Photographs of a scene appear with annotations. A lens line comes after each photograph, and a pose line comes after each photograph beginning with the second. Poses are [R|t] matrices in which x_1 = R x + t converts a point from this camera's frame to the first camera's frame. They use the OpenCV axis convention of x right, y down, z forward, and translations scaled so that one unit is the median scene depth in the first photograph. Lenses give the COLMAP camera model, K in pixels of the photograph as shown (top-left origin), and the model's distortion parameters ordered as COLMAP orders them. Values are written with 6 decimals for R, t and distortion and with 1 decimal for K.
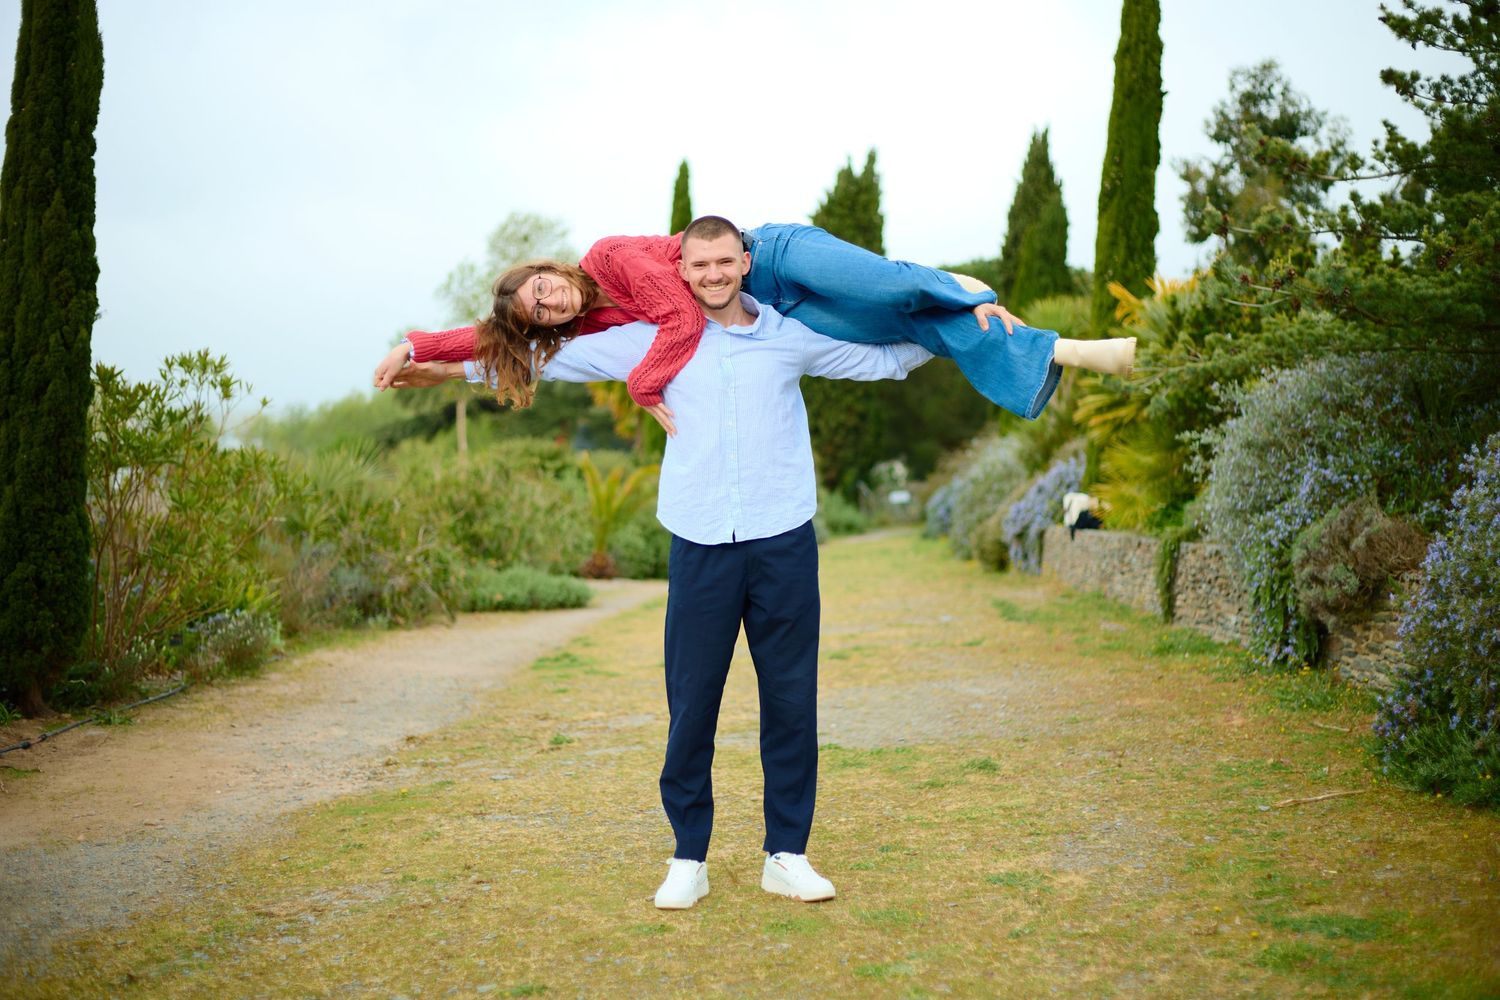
lens RADIAL K [[2162.3, 0, 750.0], [0, 2162.3, 500.0], [0, 0, 1]] dist [-0.099604, -0.023112]
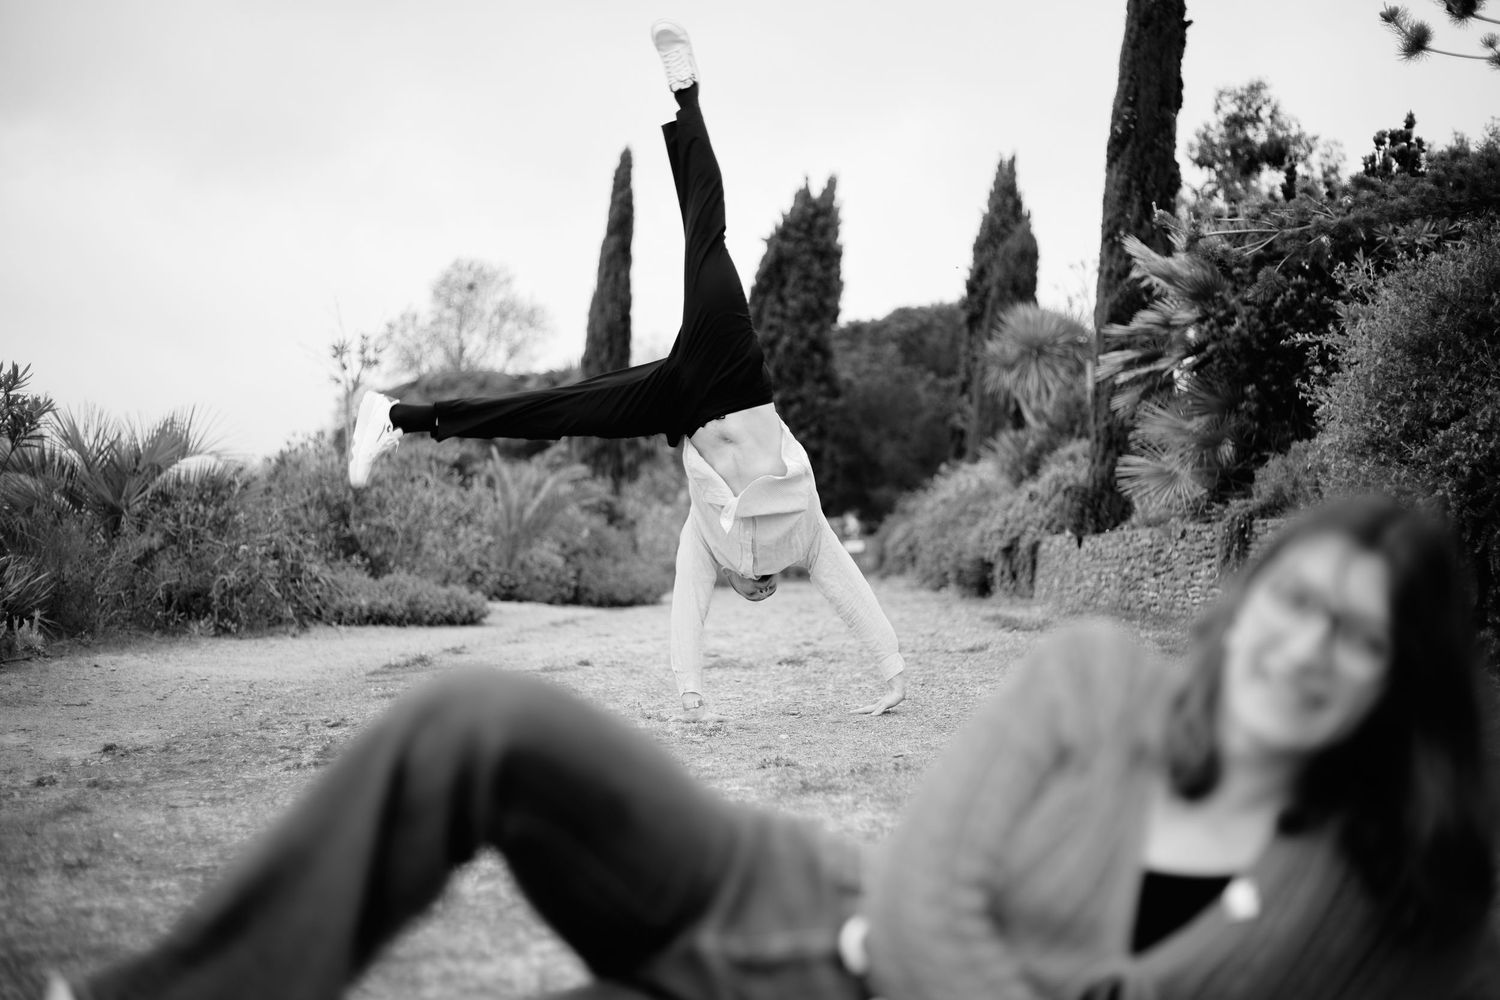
lens RADIAL K [[2178.9, 0, 750.0], [0, 2178.9, 500.0], [0, 0, 1]] dist [-0.068050, 0.018684]
pose [[0.999584, 0.016991, 0.023313, 0.005453], [-0.016278, 0.999403, -0.030461, 0.023620], [-0.023817, 0.030069, 0.999264, 0.156587]]
